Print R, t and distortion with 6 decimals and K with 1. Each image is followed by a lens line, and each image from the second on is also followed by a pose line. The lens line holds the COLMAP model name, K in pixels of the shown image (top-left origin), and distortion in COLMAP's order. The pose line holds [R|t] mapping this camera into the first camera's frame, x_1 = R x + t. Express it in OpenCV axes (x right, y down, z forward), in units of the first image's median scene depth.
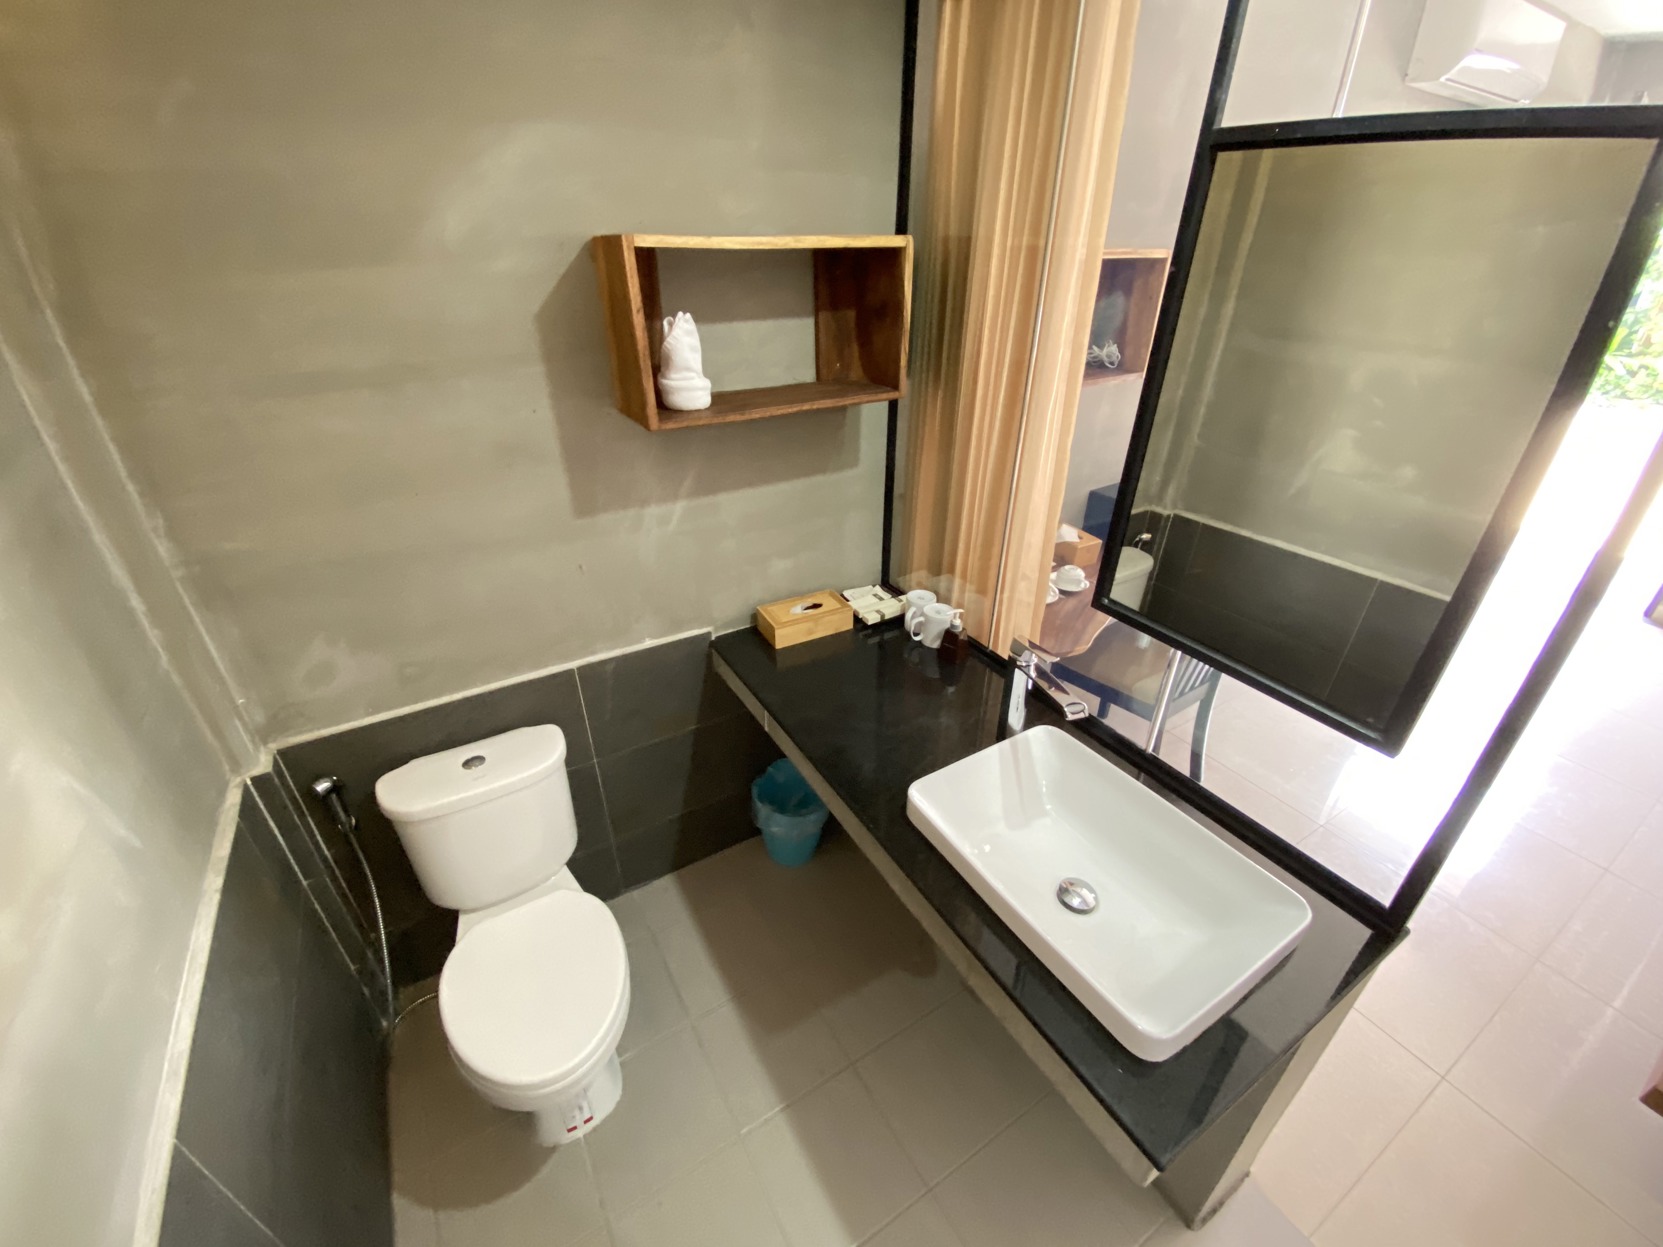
lens RADIAL K [[677.8, 0, 831.5], [0, 677.8, 623.5], [0, 0, 1]] dist [0.028249, -0.024856]
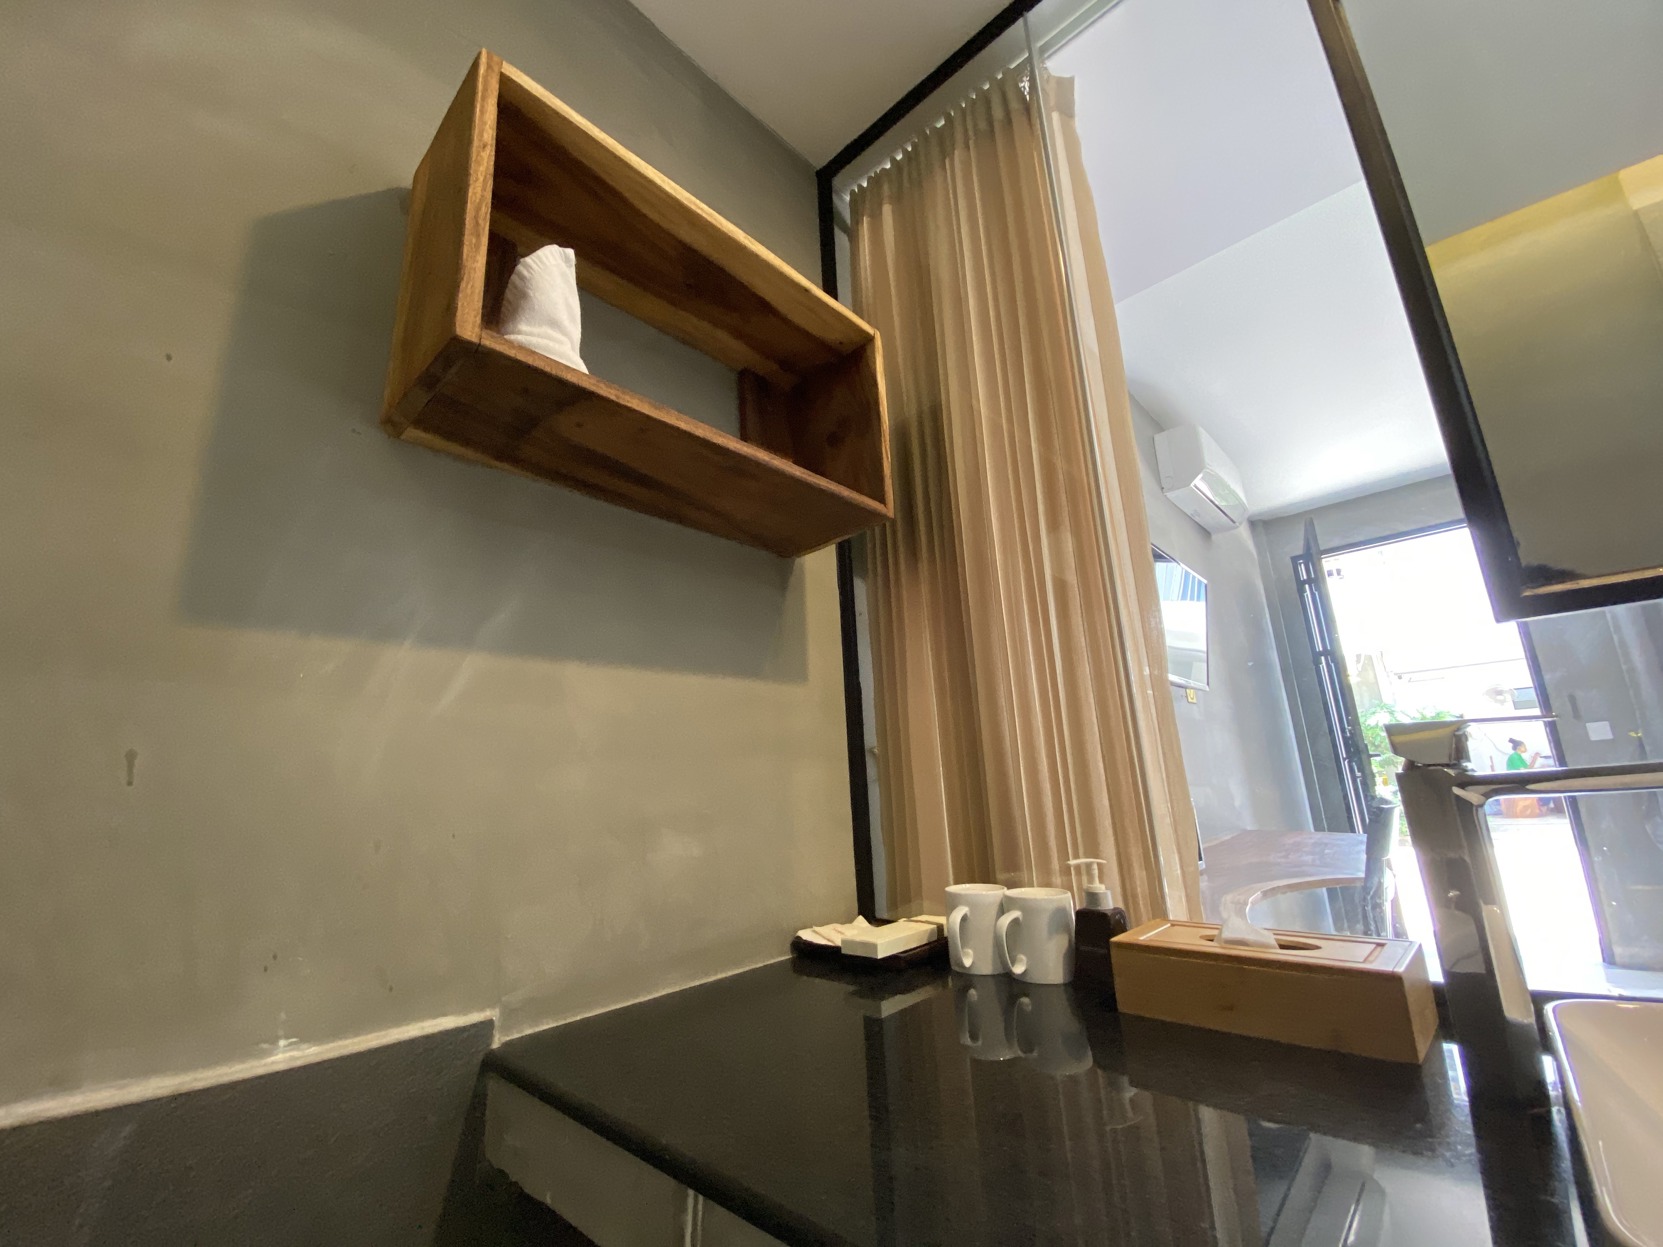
lens RADIAL K [[677.8, 0, 831.5], [0, 677.8, 623.5], [0, 0, 1]] dist [0.028249, -0.024856]
pose [[0.960297, 0.021344, 0.278163, -0.129367], [0.175529, 0.728756, -0.661894, 0.156498], [-0.216840, 0.684441, 0.696076, 0.656842]]
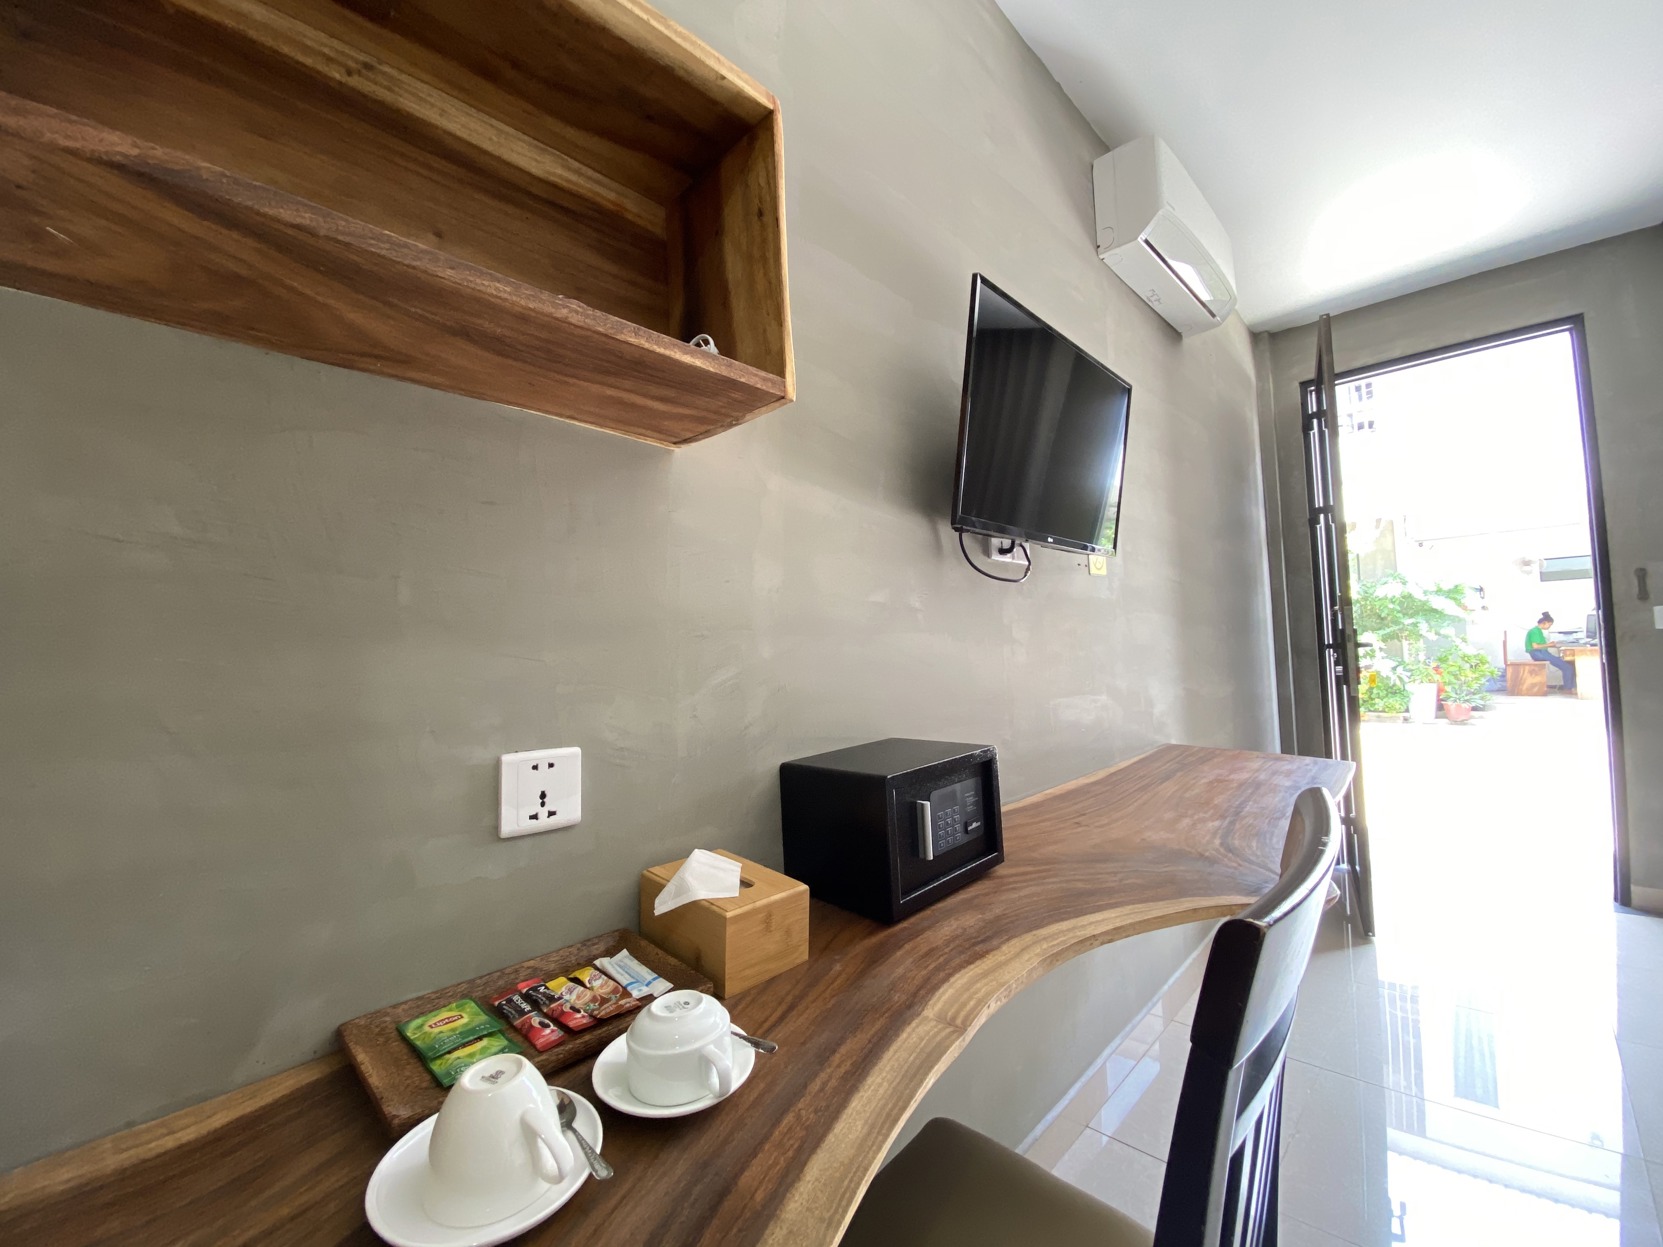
lens RADIAL K [[684.6, 0, 836.9], [0, 684.6, 619.9], [0, 0, 1]] dist [0.017793, -0.020946]
pose [[0.963249, -0.025672, 0.267379, 0.481561], [0.164784, 0.842578, -0.512746, -0.084402], [-0.212124, 0.537962, 0.815843, 0.973951]]
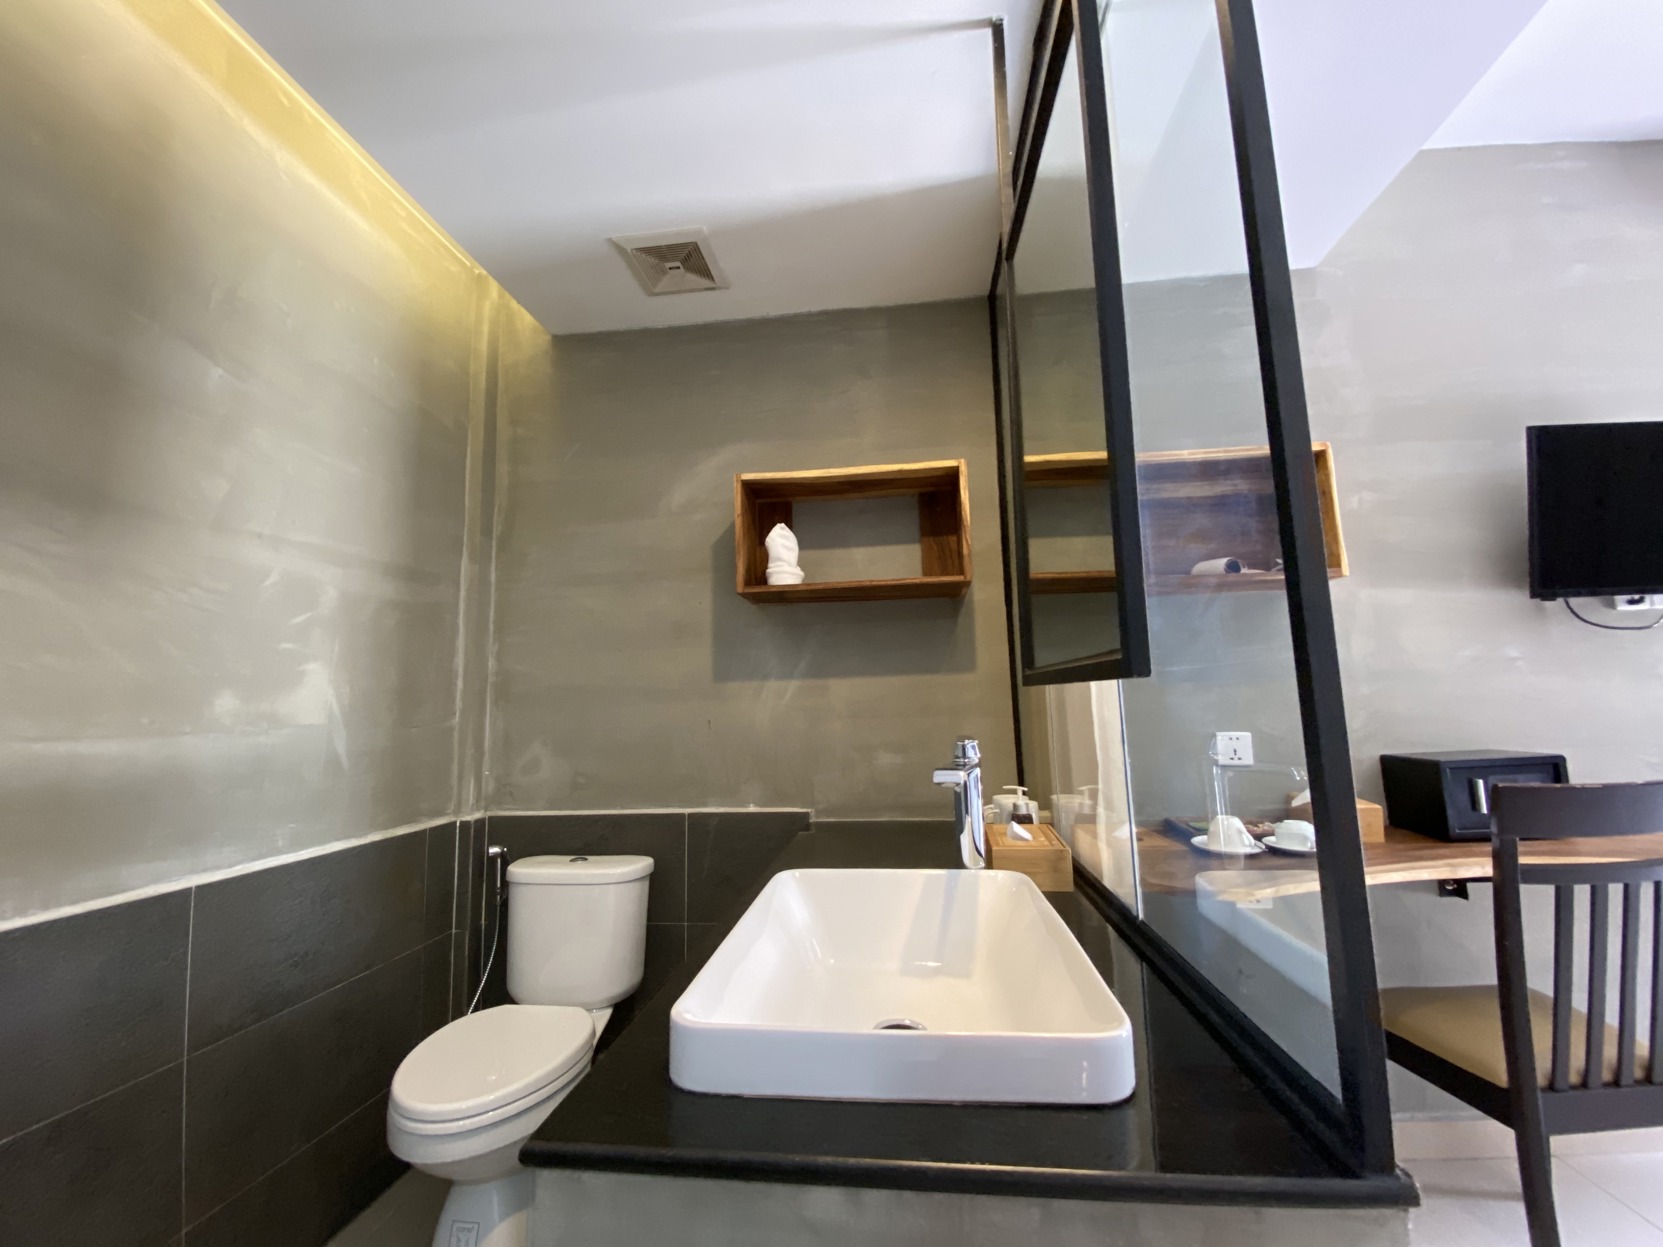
lens RADIAL K [[679.8, 0, 824.3], [0, 679.8, 615.4], [0, 0, 1]] dist [0.043770, -0.034452]
pose [[0.786365, -0.109418, -0.607995, 0.595811], [-0.279790, 0.814379, -0.508433, 0.341149], [0.550770, 0.569925, 0.609785, 0.247466]]
